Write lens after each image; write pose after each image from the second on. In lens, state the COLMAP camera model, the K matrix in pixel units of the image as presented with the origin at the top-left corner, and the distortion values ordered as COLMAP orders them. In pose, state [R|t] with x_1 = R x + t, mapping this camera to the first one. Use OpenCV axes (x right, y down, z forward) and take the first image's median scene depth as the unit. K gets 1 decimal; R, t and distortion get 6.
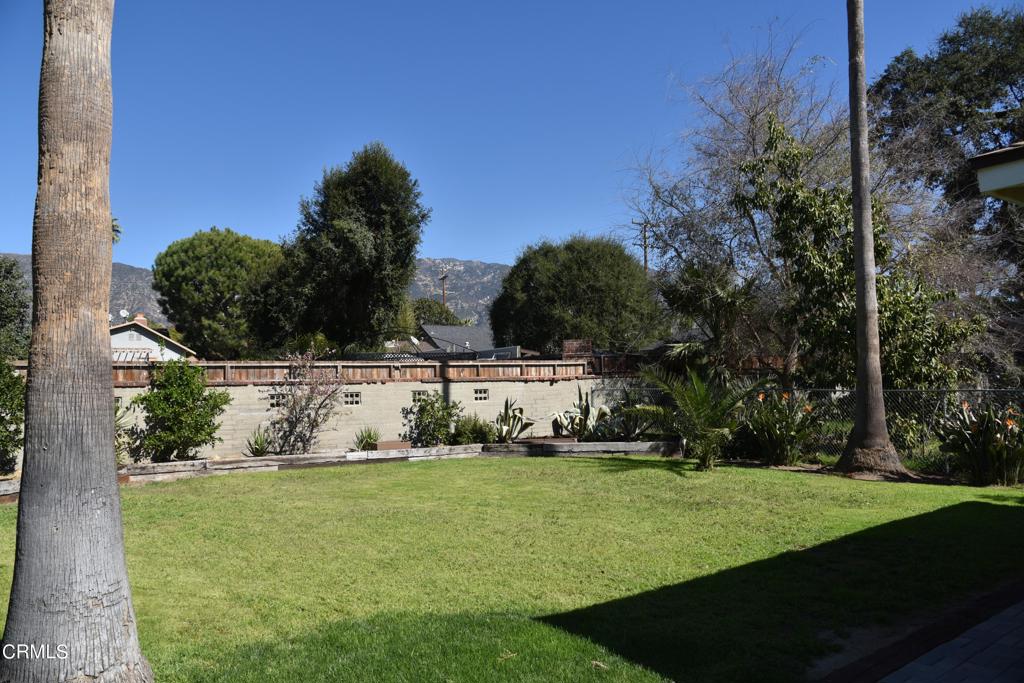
lens RADIAL K [[717.5, 0, 512.0], [0, 717.5, 341.5], [0, 0, 1]] dist [-0.082956, 0.000940]
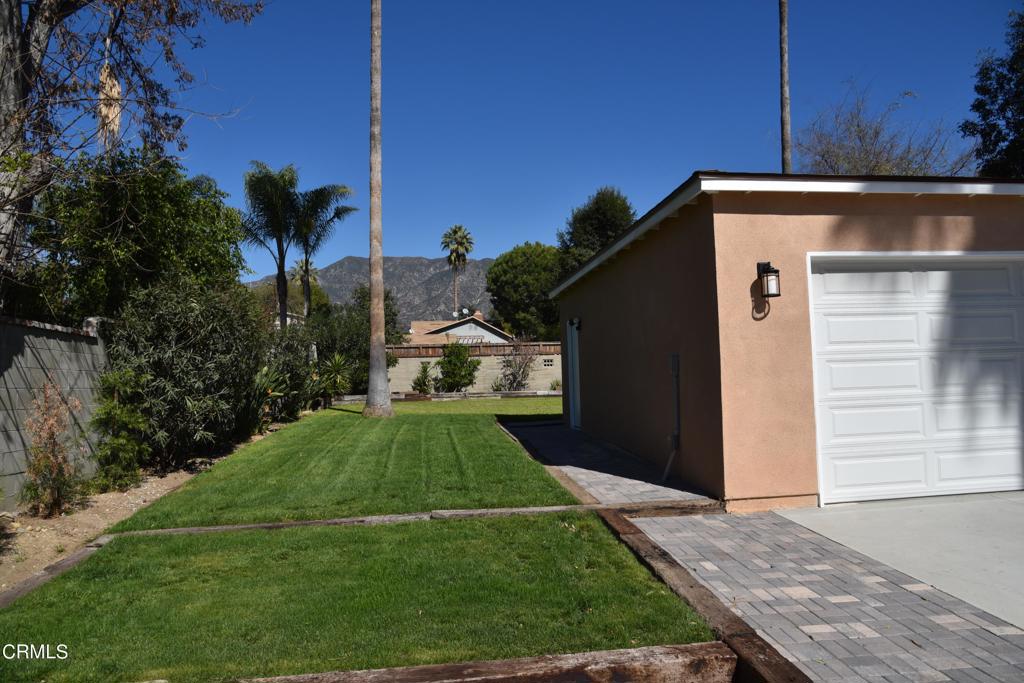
lens RADIAL K [[717.5, 0, 512.0], [0, 717.5, 341.5], [0, 0, 1]] dist [-0.082956, 0.000940]
pose [[0.885740, -0.019124, -0.463788, 0.305976], [0.031530, 0.999322, 0.019010, -0.005909], [0.463110, -0.031461, 0.885742, -0.363732]]
